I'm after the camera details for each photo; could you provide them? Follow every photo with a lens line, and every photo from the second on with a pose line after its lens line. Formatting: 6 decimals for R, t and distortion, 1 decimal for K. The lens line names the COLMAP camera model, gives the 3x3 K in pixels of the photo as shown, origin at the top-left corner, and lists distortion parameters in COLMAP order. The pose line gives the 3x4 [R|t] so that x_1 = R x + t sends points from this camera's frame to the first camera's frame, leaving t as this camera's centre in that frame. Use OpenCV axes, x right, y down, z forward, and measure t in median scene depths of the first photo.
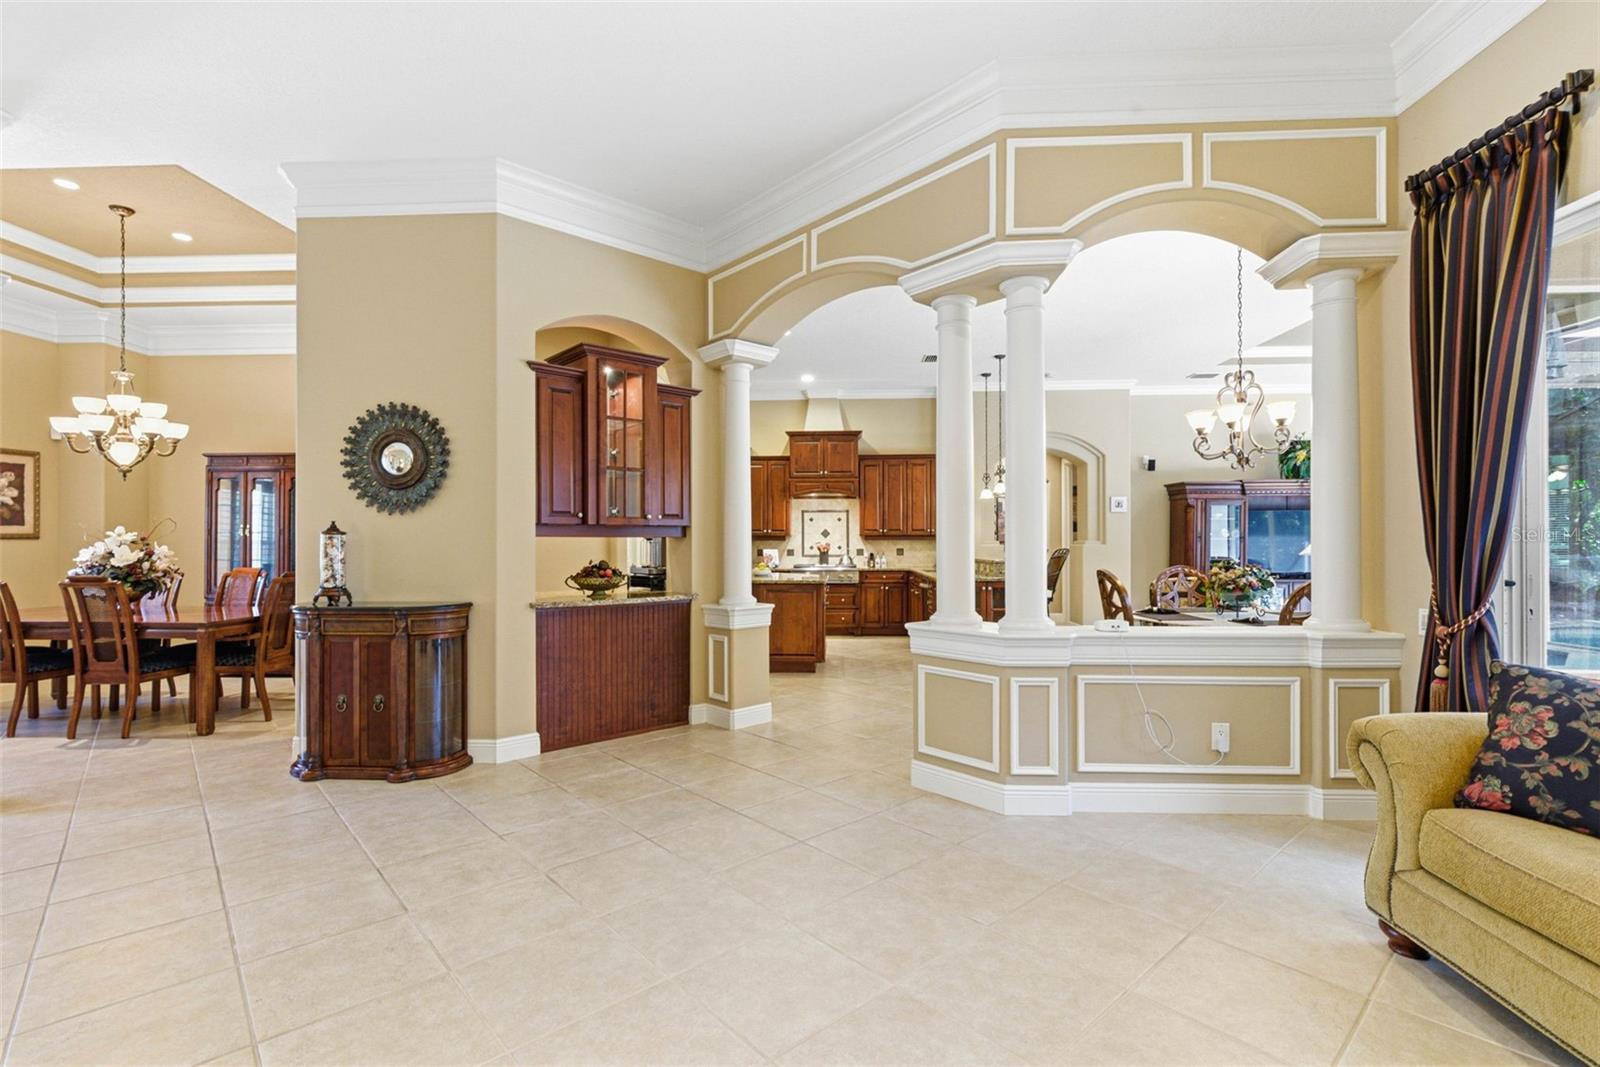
lens RADIAL K [[731.6, 0, 805.5], [0, 731.6, 539.7], [0, 0, 1]] dist [-0.000802, -0.000165]
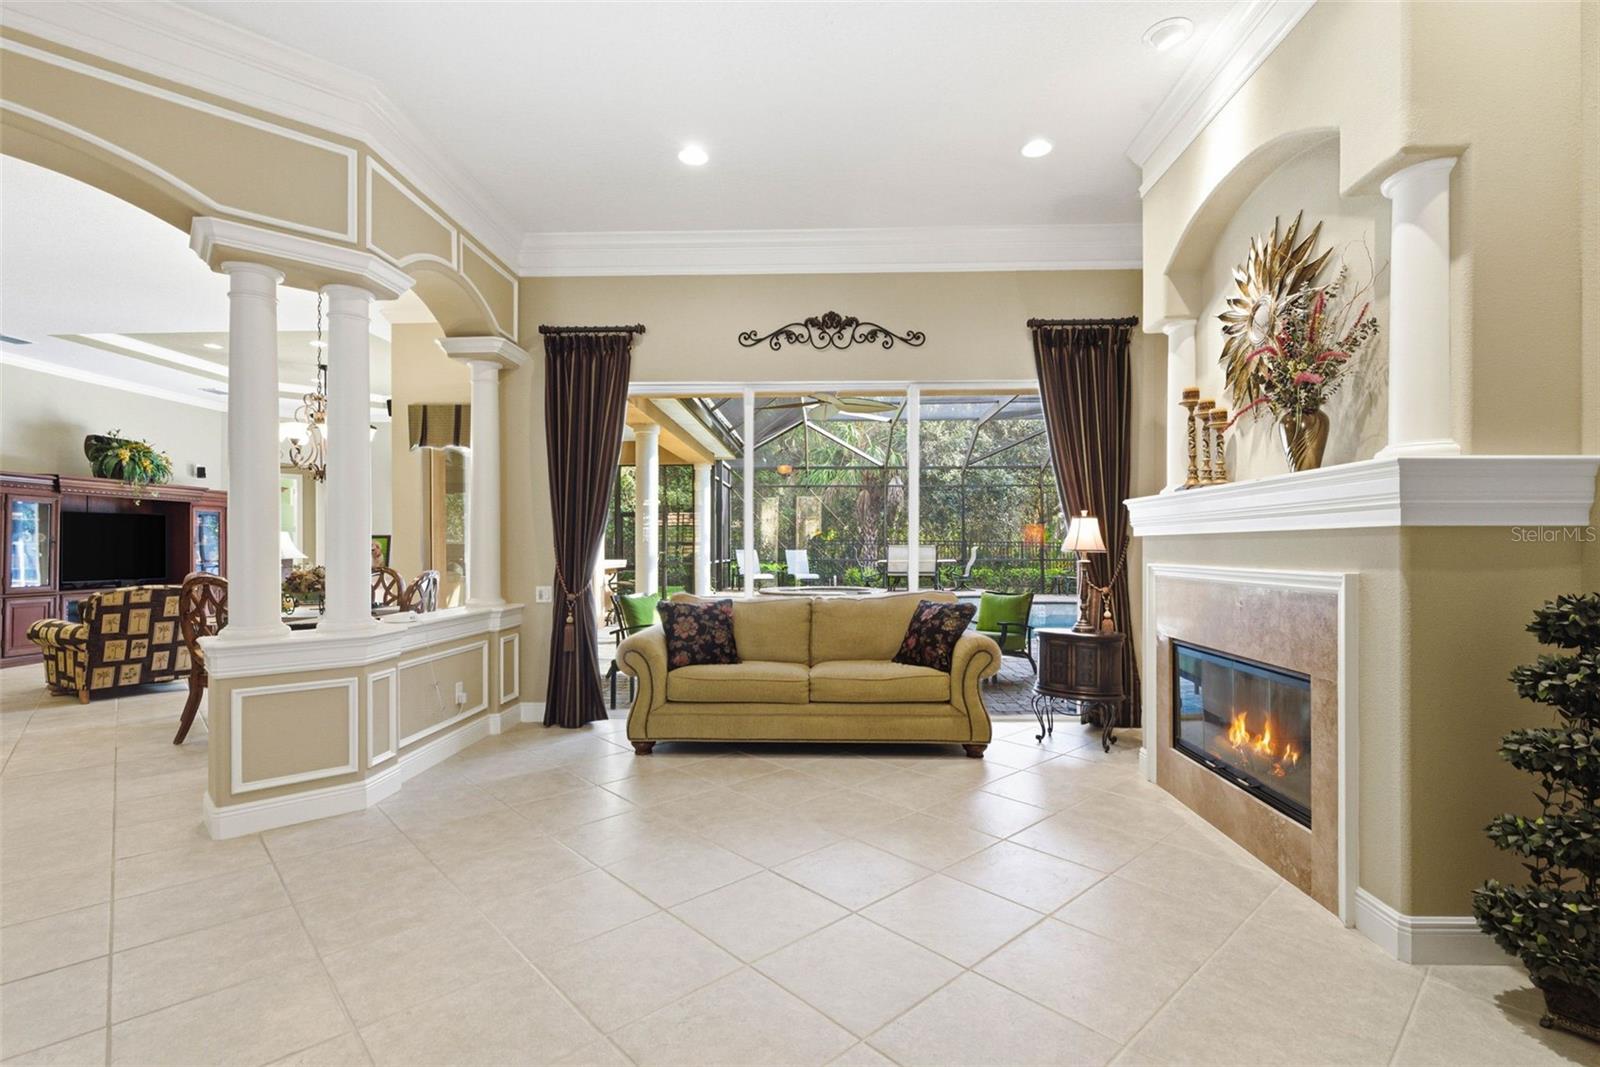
lens RADIAL K [[731.6, 0, 805.5], [0, 731.6, 539.7], [0, 0, 1]] dist [-0.000802, -0.000165]
pose [[-0.010598, 0.013084, 0.999858, -0.765155], [-0.002763, 0.999910, -0.013114, 0.008858], [-0.999940, -0.002902, -0.010561, 0.390636]]
